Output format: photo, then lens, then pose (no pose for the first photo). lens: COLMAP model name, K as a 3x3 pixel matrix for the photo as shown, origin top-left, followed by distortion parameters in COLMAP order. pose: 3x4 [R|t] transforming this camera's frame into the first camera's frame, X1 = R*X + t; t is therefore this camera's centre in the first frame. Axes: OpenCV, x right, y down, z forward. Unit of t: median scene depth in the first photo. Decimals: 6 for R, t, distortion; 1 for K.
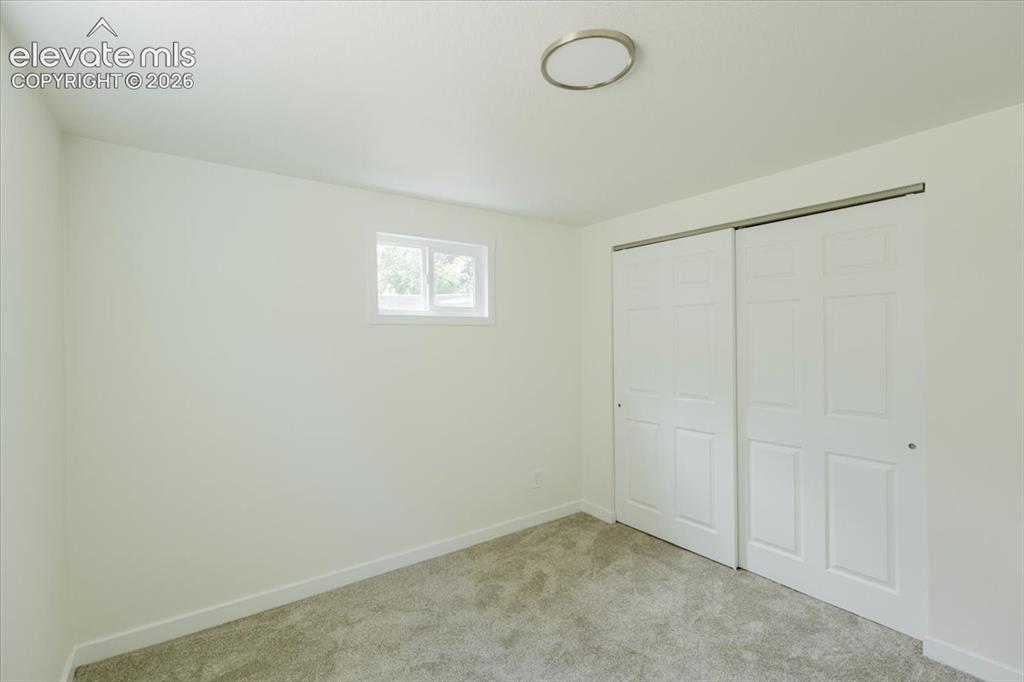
lens RADIAL K [[469.8, 0, 512.0], [0, 469.8, 341.0], [0, 0, 1]] dist [0.000697, 0.001328]
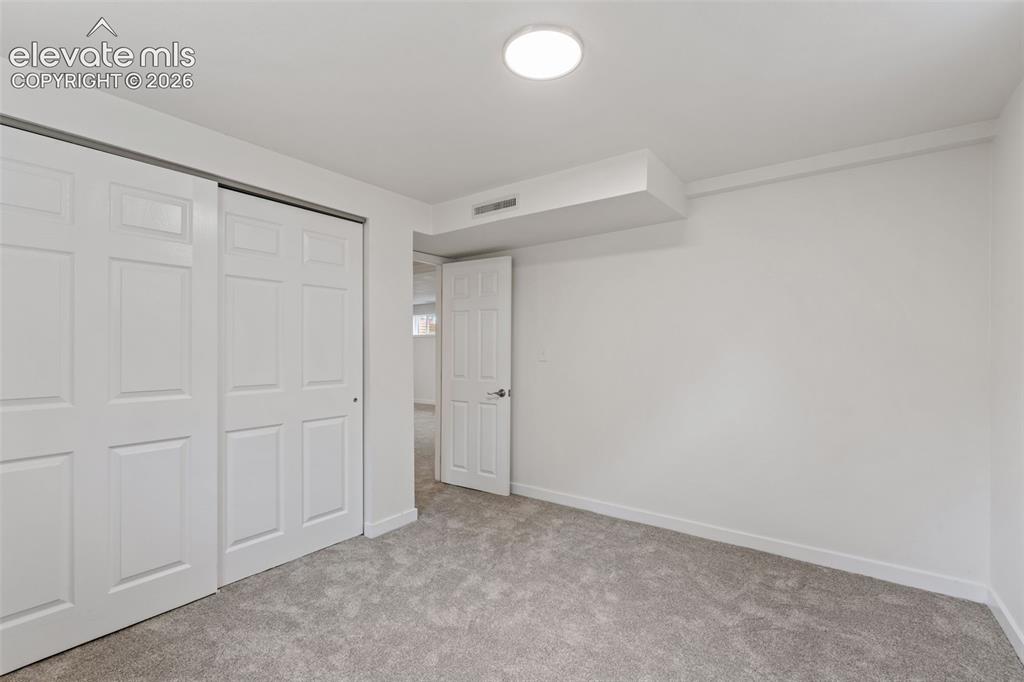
lens RADIAL K [[469.8, 0, 512.0], [0, 469.8, 341.0], [0, 0, 1]] dist [0.000697, 0.001328]
pose [[-0.326074, 0.017385, 0.945184, -0.529221], [-0.001439, 0.999821, -0.018887, 0.060349], [-0.945343, -0.007519, -0.325991, 0.845184]]
